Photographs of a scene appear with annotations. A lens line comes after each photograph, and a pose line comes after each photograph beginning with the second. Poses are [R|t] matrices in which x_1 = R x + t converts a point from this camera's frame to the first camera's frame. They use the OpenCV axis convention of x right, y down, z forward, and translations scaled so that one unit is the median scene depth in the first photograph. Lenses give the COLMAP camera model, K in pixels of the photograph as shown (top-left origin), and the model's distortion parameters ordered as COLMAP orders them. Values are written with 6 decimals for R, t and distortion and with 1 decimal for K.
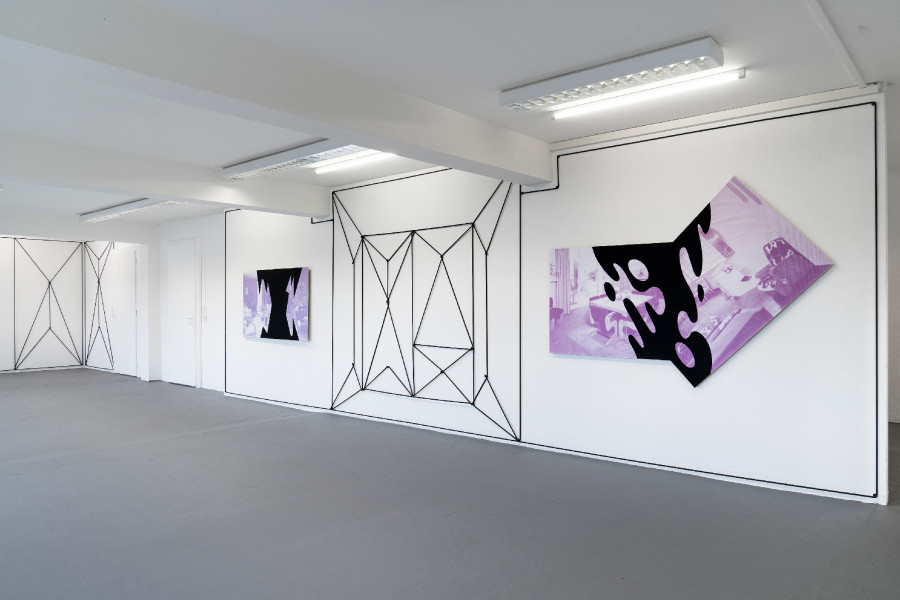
lens RADIAL K [[633.1, 0, 450.0], [0, 633.1, 300.0], [0, 0, 1]] dist [0.001701, 0.000168]
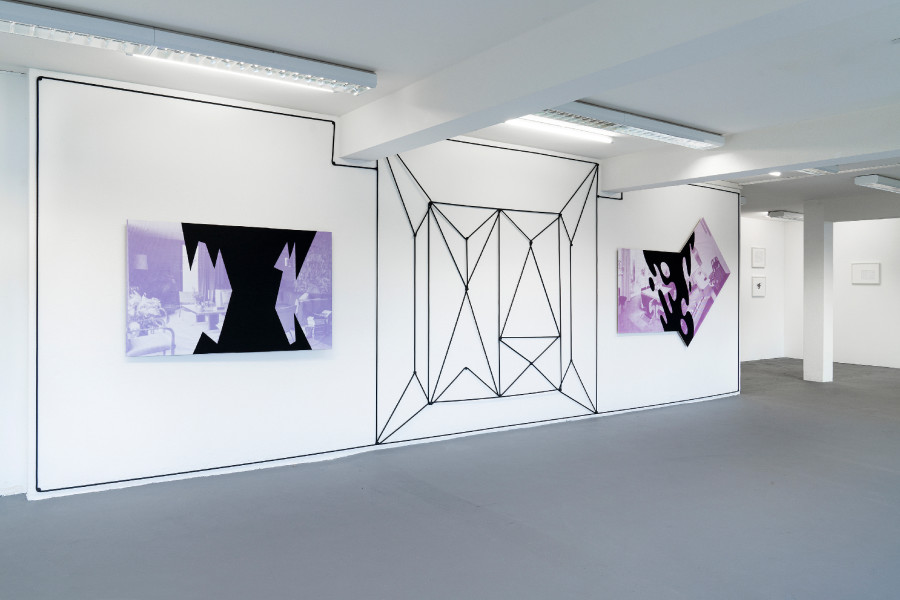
lens RADIAL K [[645.3, 0, 448.9], [0, 645.3, 278.8], [0, 0, 1]] dist [-0.035511, -0.000629]
pose [[0.262620, 0.024016, 0.964600, -1.080629], [-0.013439, 0.999684, -0.021230, 0.009280], [-0.964806, -0.007388, 0.262860, 0.951516]]
